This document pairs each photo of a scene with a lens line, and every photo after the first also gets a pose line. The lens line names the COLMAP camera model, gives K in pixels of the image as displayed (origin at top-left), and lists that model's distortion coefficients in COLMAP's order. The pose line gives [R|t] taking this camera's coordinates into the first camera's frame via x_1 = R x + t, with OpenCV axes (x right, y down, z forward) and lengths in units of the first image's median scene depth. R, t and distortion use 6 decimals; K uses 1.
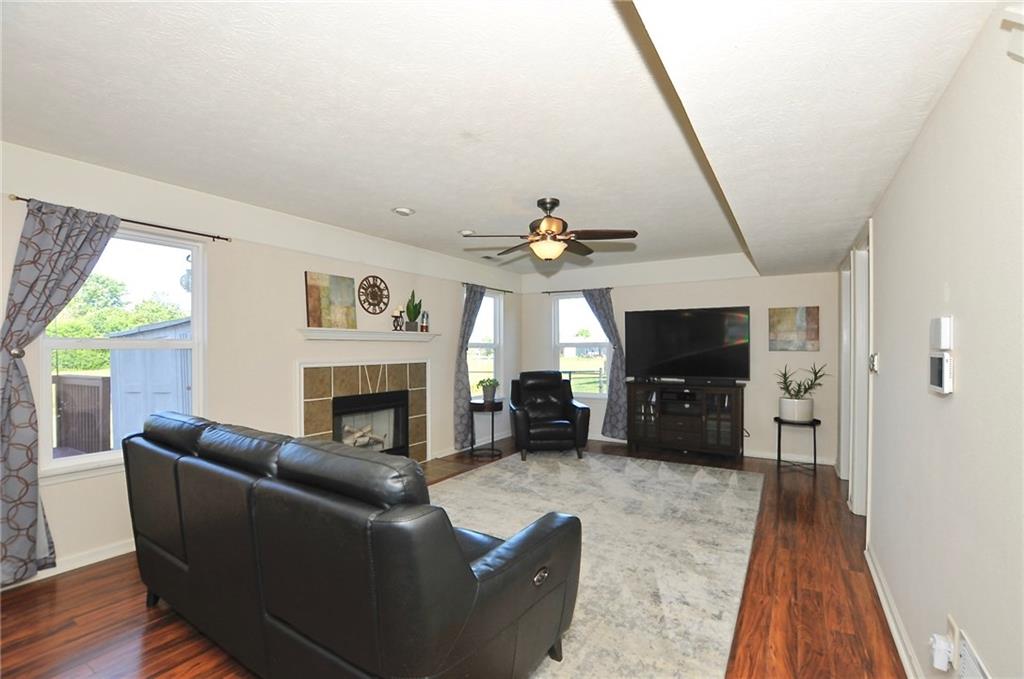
lens RADIAL K [[451.2, 0, 518.7], [0, 451.2, 346.6], [0, 0, 1]] dist [-0.000507, 0.000214]
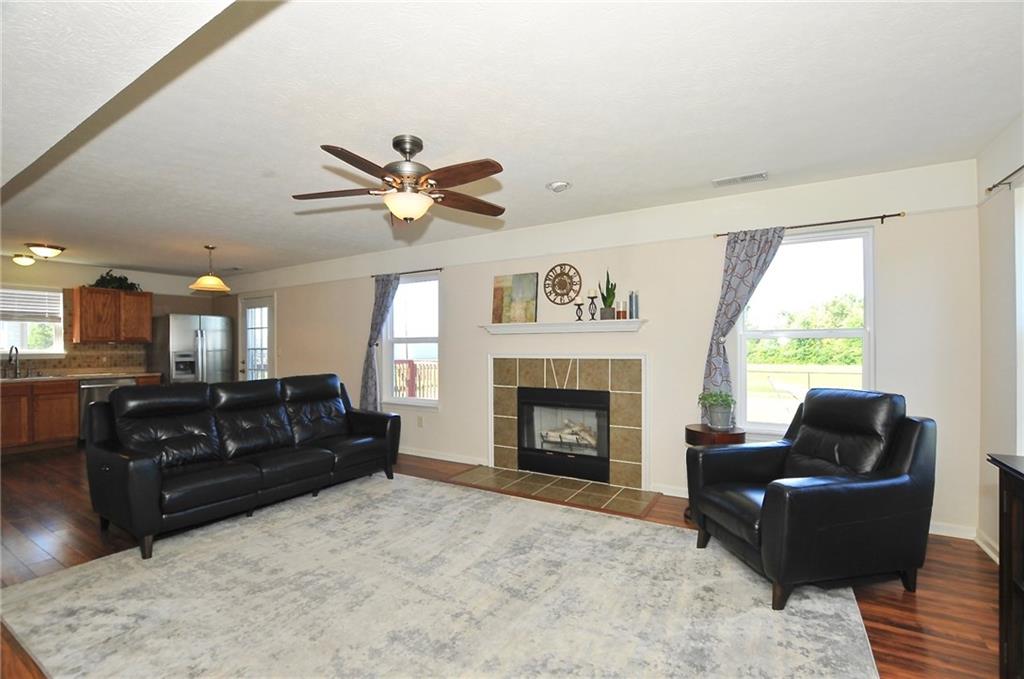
lens RADIAL K [[451.2, 0, 518.7], [0, 451.2, 346.6], [0, 0, 1]] dist [-0.000507, 0.000214]
pose [[0.038425, 0.000066, -0.999261, 0.620941], [0.008392, 0.999965, 0.000389, 0.014315], [0.999226, -0.008401, 0.038423, 0.882463]]
